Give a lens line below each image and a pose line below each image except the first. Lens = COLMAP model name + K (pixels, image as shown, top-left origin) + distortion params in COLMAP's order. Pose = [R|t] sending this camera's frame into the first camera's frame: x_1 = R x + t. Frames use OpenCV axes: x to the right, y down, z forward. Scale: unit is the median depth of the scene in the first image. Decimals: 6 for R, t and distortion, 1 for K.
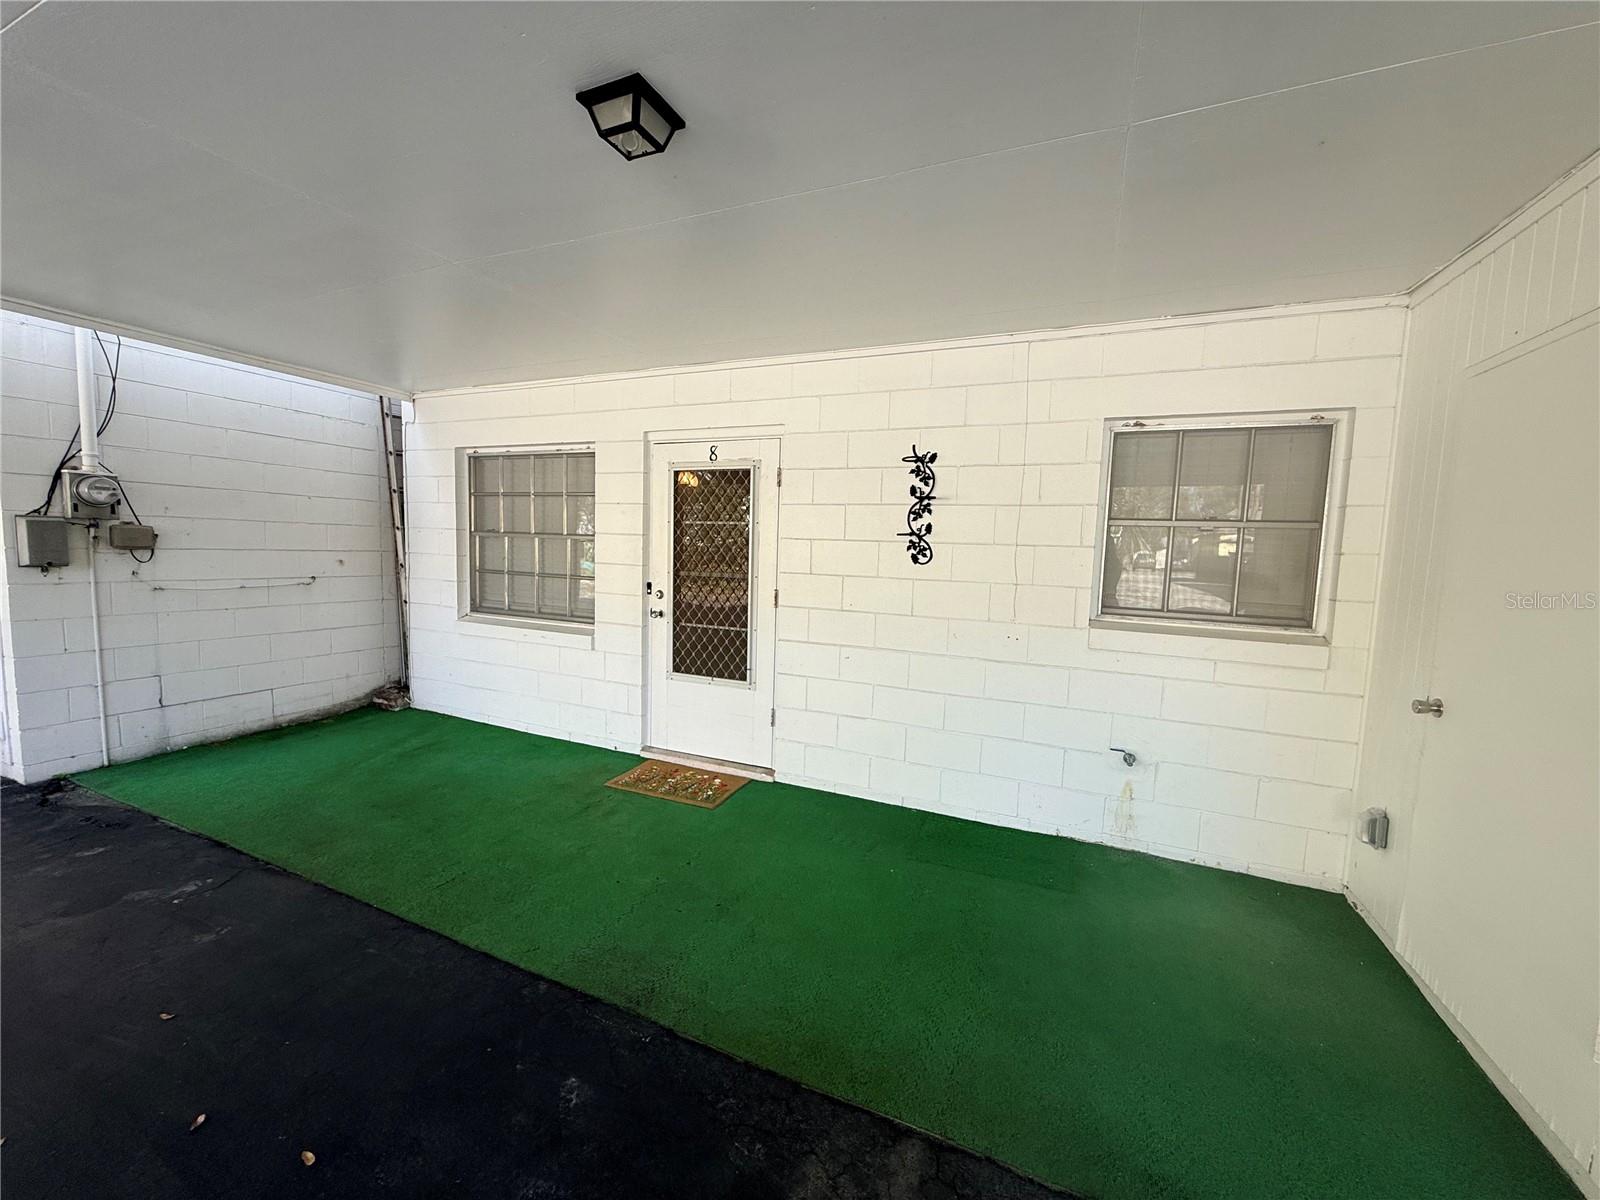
lens RADIAL K [[632.6, 0, 800.0], [0, 632.6, 600.0], [0, 0, 1]] dist [-0.000819, -0.000134]
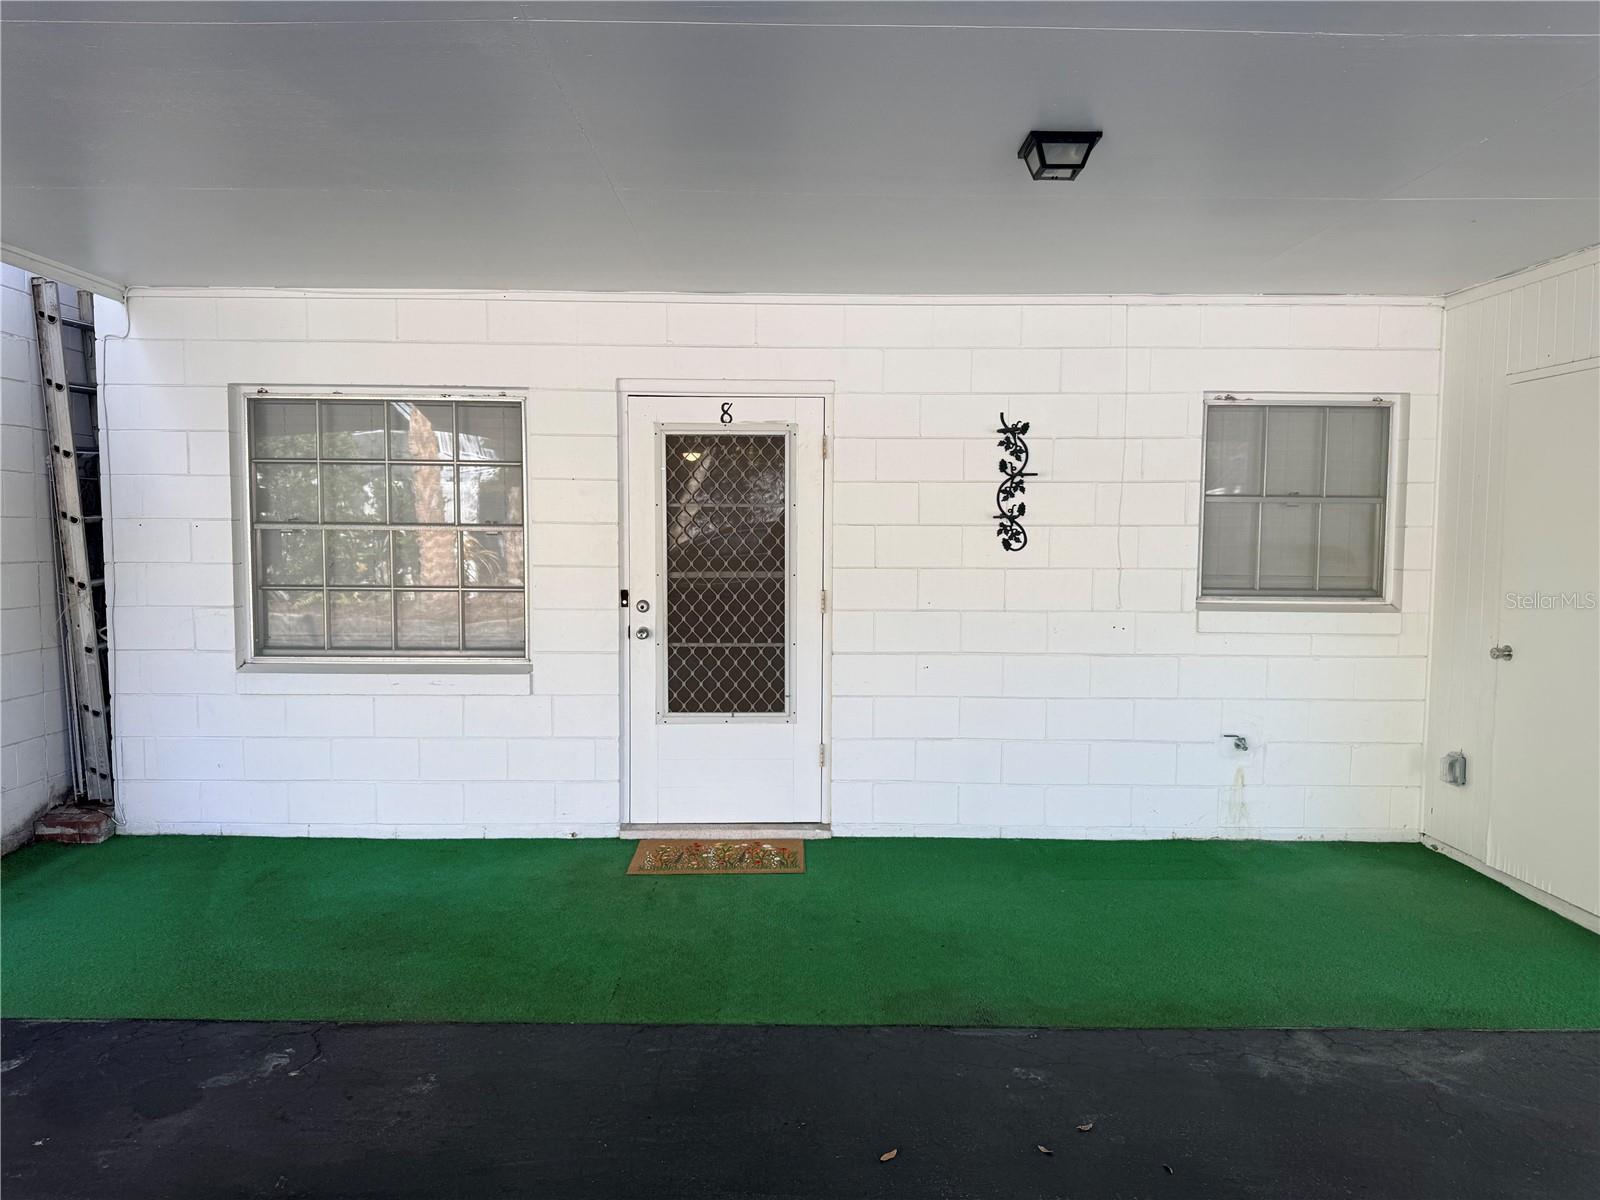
lens RADIAL K [[1134.8, 0, 772.7], [0, 1134.8, 601.0], [0, 0, 1]] dist [0.125588, -0.210059]
pose [[0.911174, -0.053611, 0.408518, -0.696747], [0.058721, 0.998274, 0.000034, -0.006821], [-0.407815, 0.023958, 0.912750, -0.266291]]
